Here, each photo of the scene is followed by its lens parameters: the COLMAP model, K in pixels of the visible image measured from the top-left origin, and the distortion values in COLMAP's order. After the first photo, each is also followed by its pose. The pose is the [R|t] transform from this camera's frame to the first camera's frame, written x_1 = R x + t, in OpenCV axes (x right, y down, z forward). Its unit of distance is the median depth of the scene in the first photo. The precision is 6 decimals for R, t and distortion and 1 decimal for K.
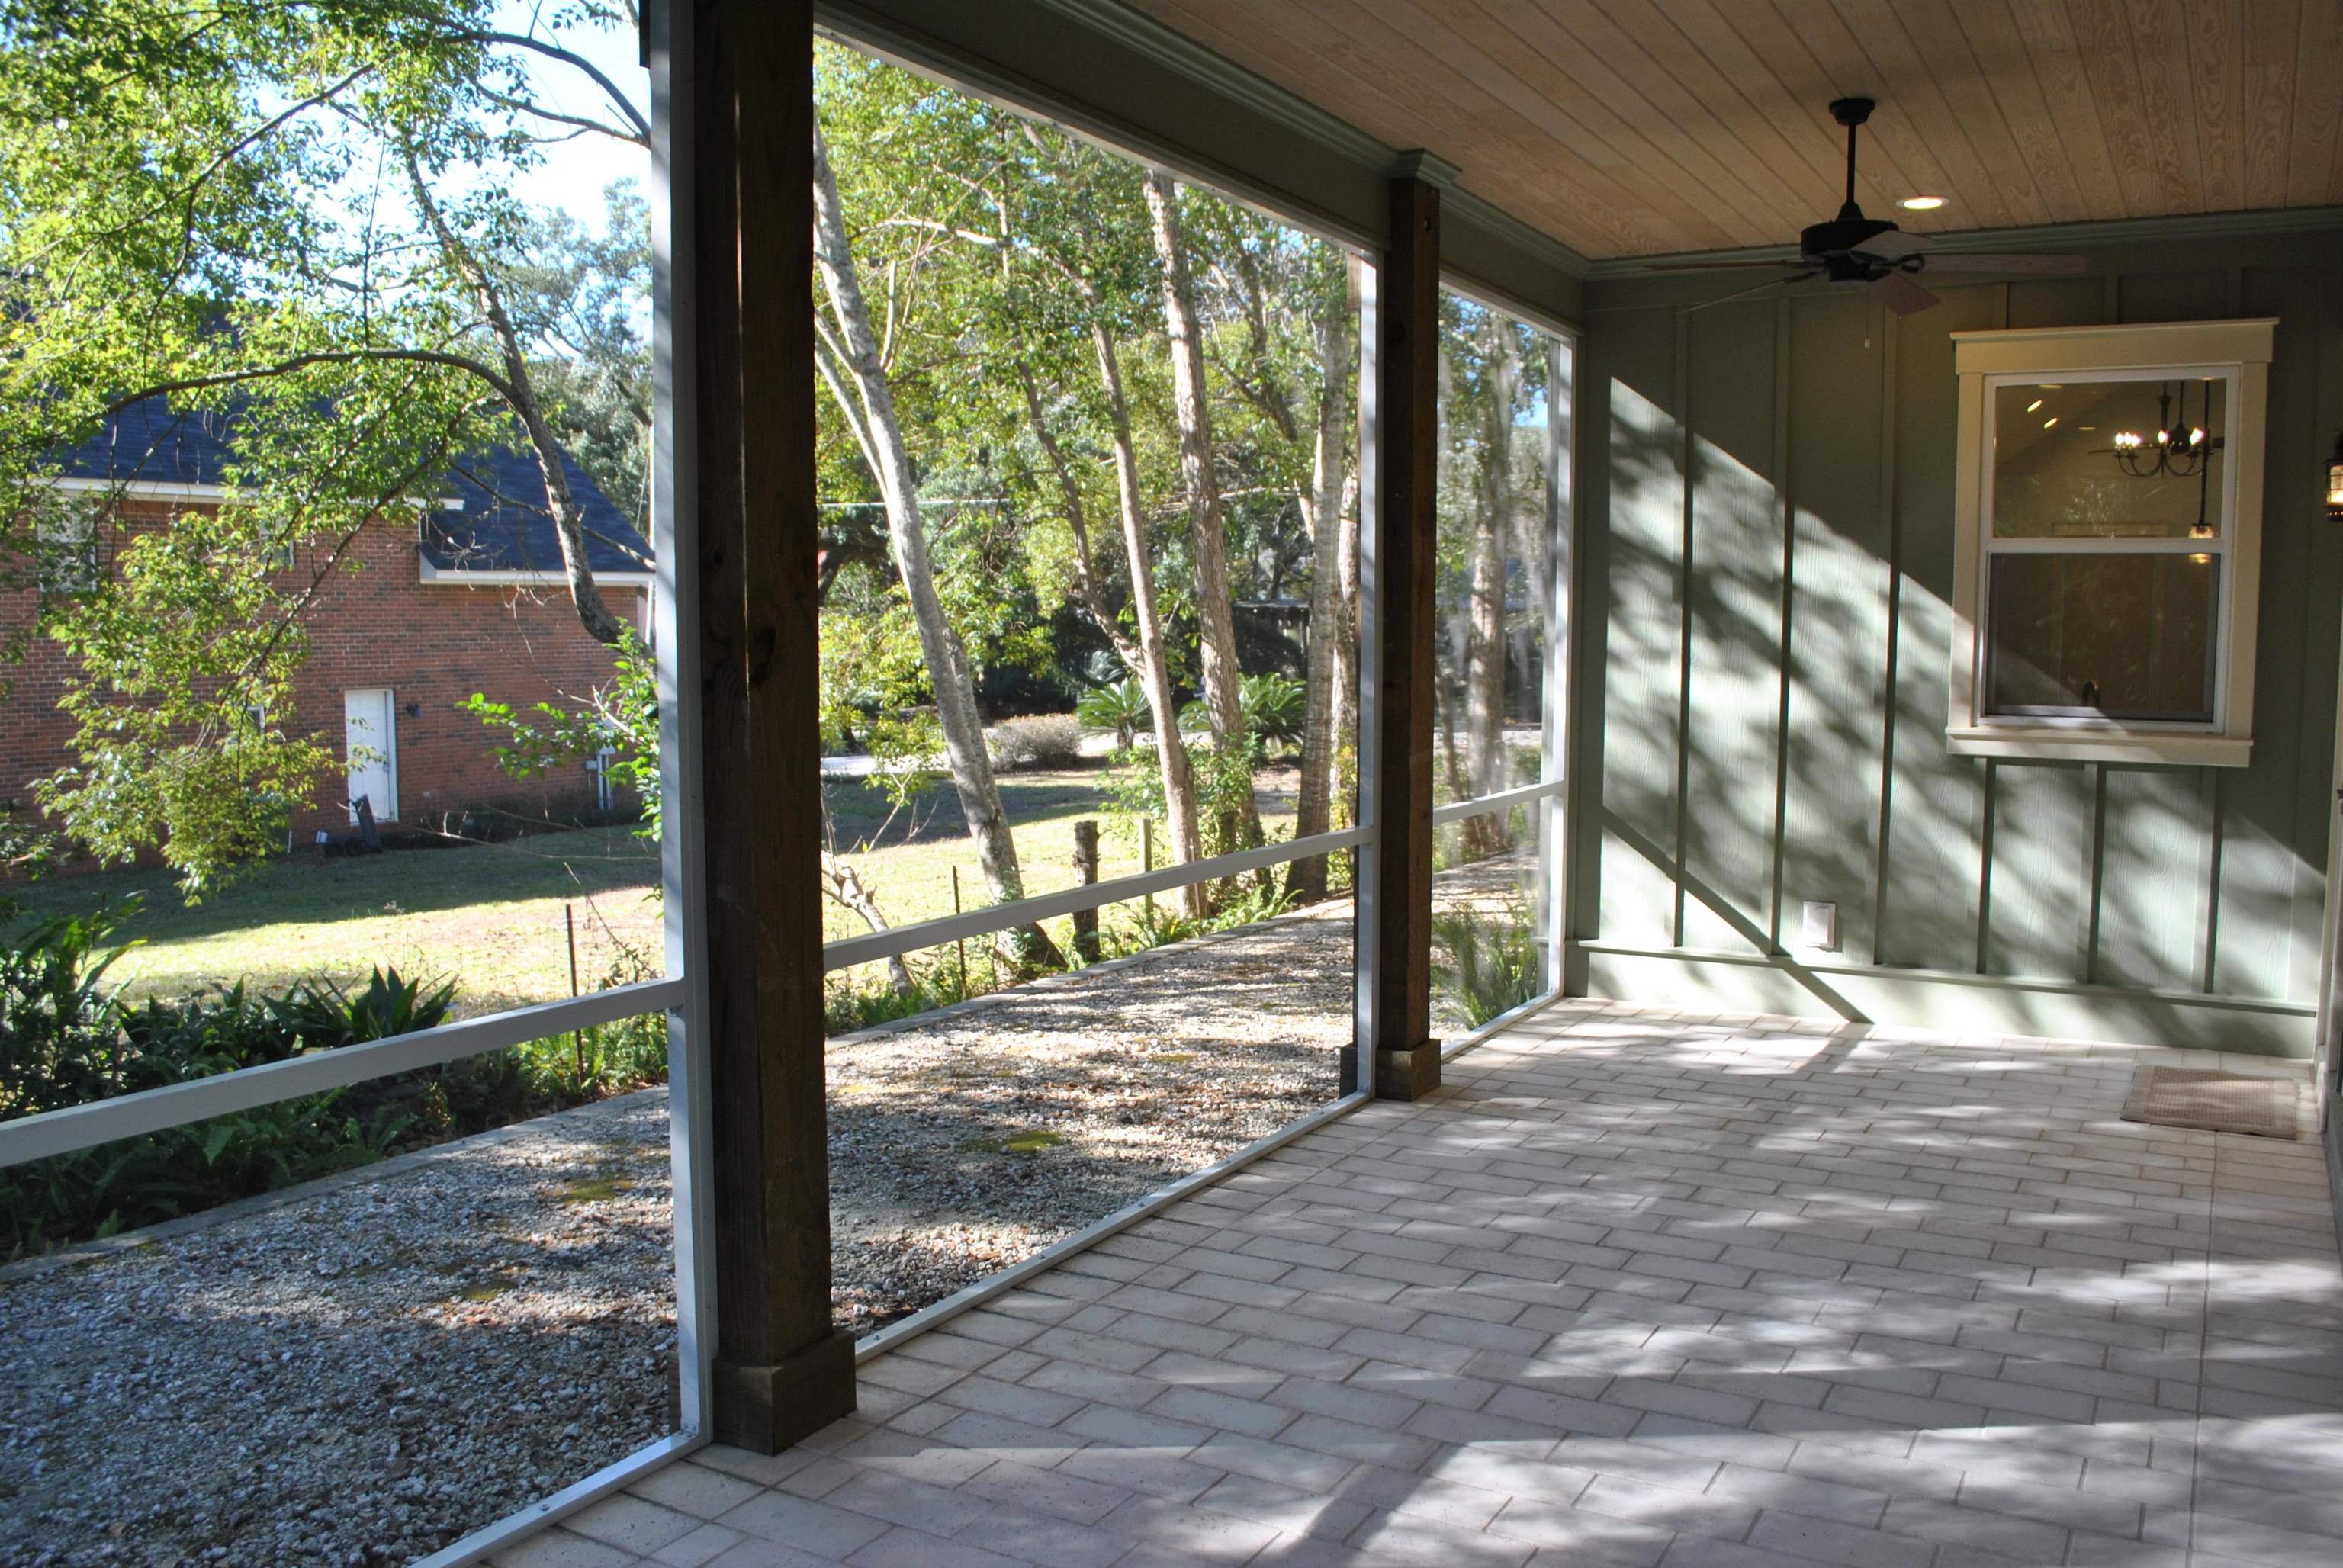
lens RADIAL K [[1850.7, 0, 1171.5], [0, 1850.7, 784.0], [0, 0, 1]] dist [-0.085047, 0.012806]
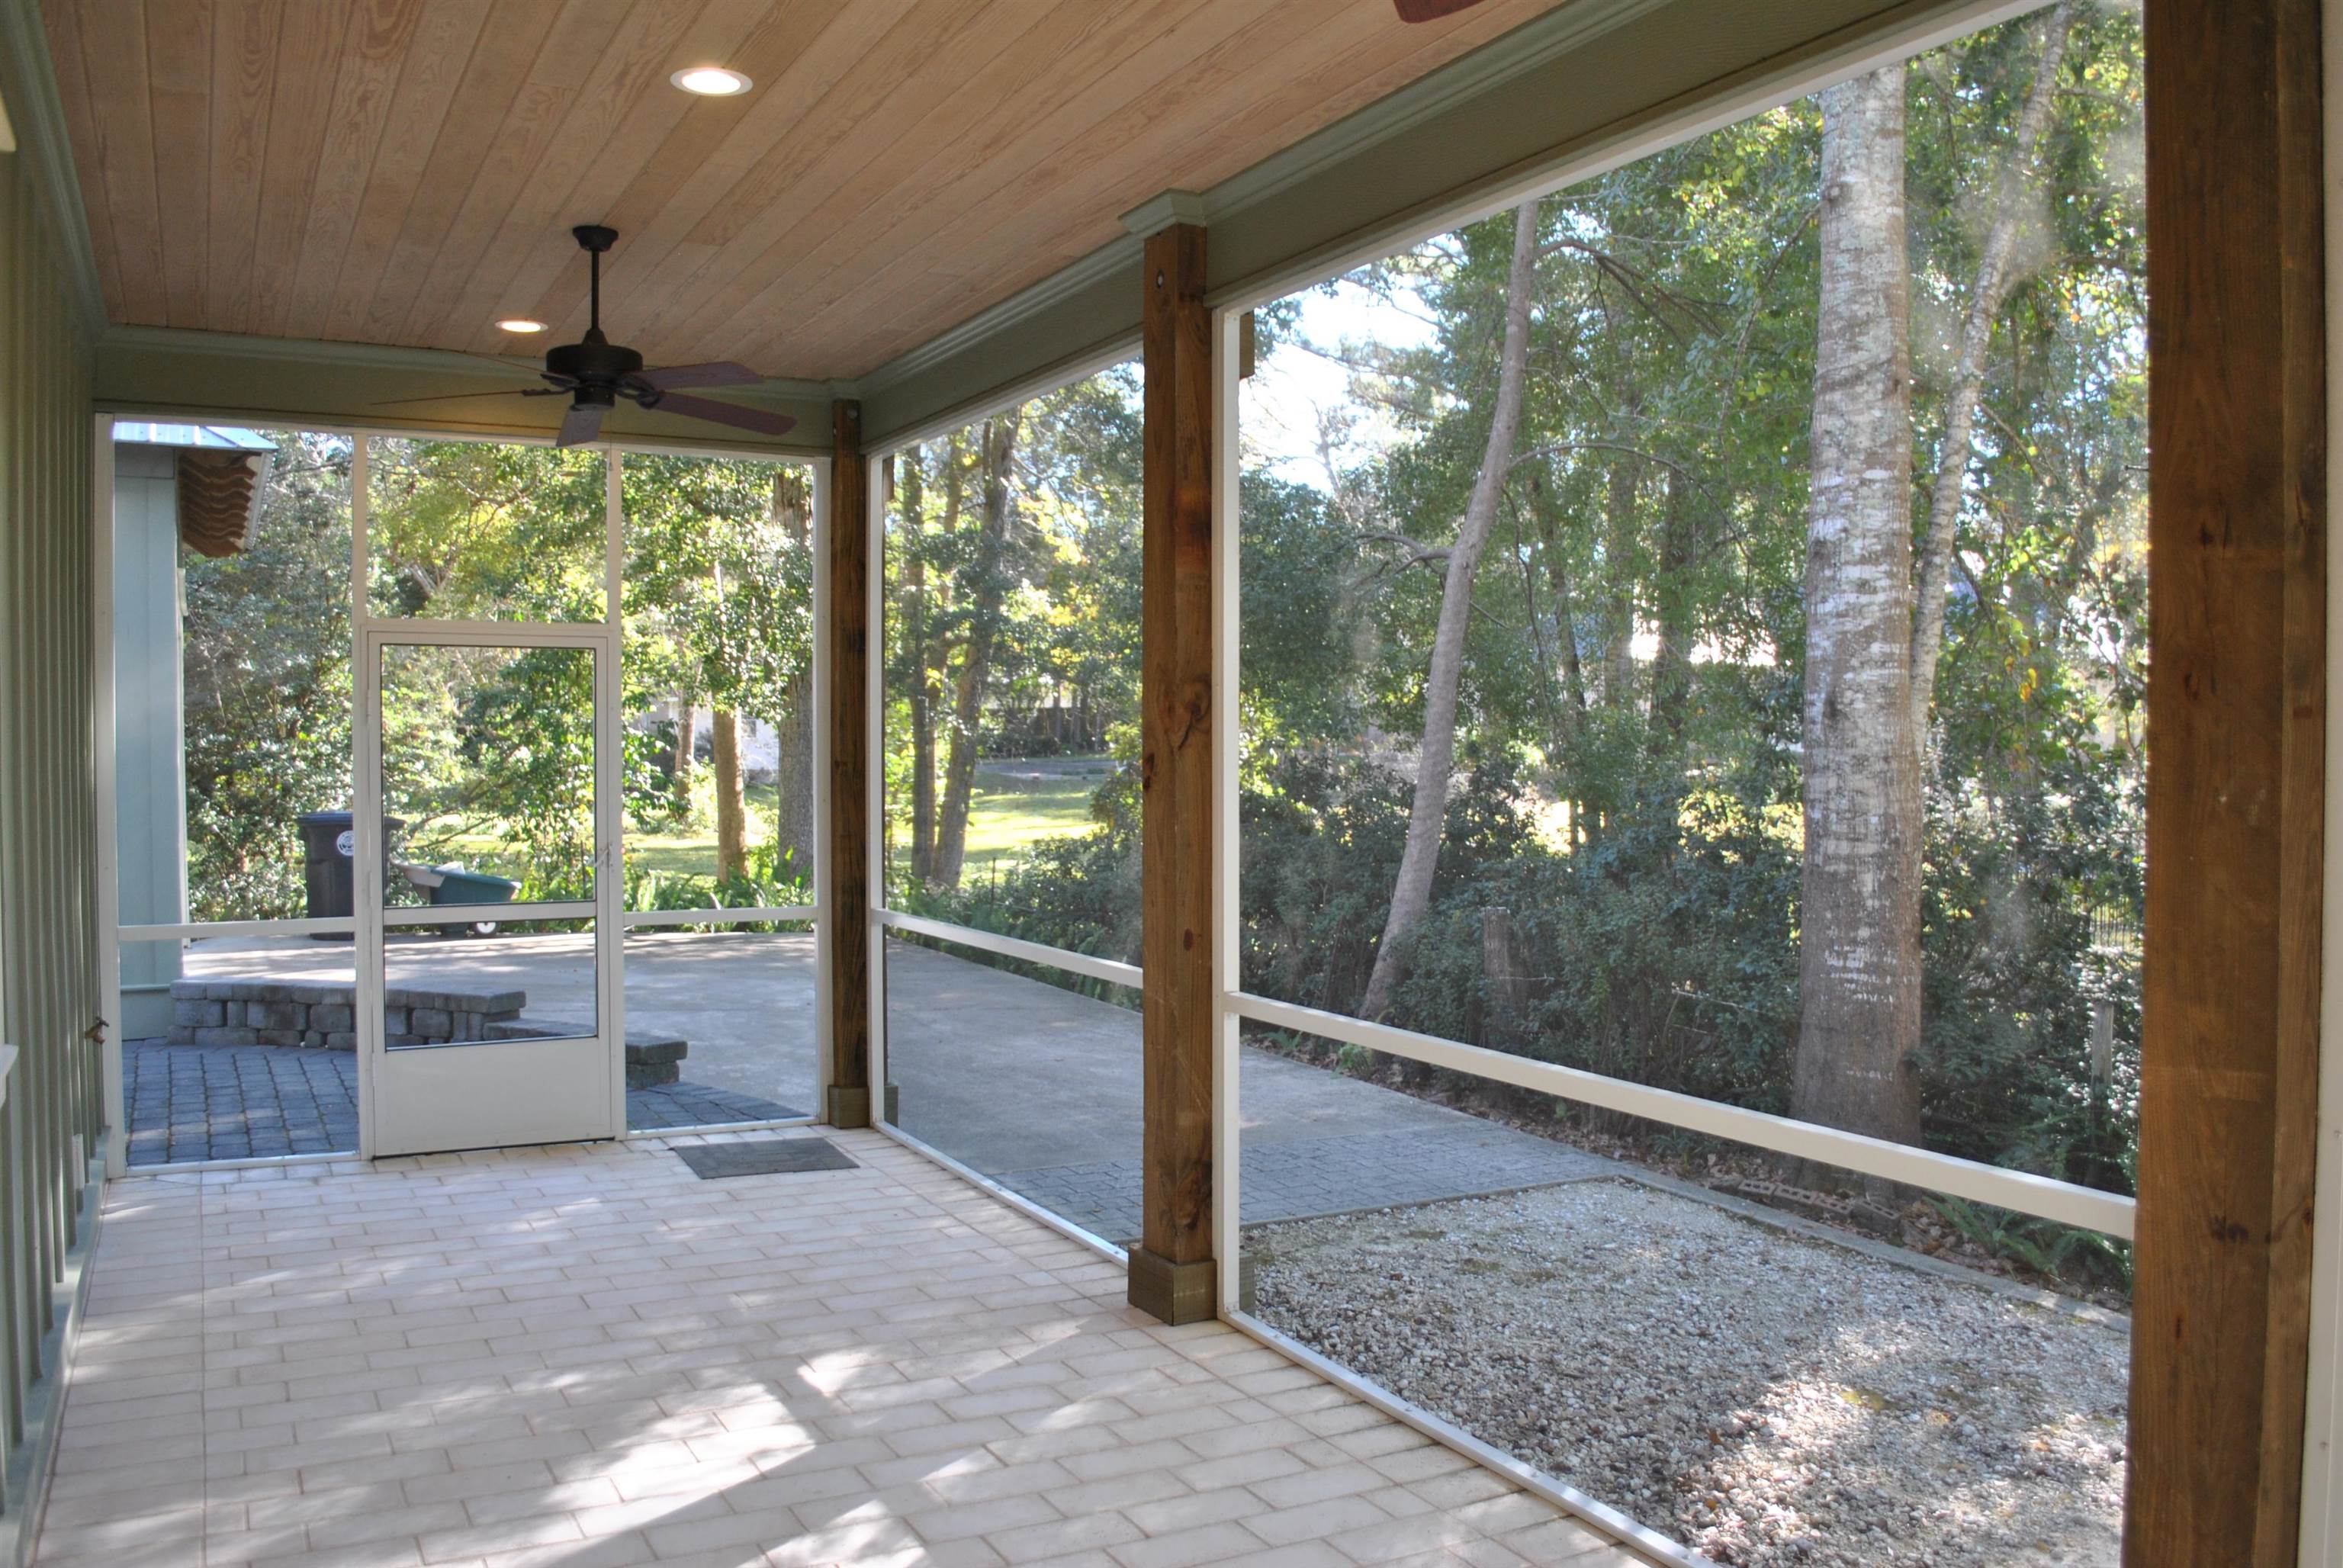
lens RADIAL K [[1850.7, 0, 1171.5], [0, 1850.7, 784.0], [0, 0, 1]] dist [-0.085047, 0.012806]
pose [[-0.520297, 0.018594, -0.853783, 0.949642], [-0.072652, 0.995175, 0.065947, -0.140631], [0.850890, 0.096341, -0.516435, 1.618882]]
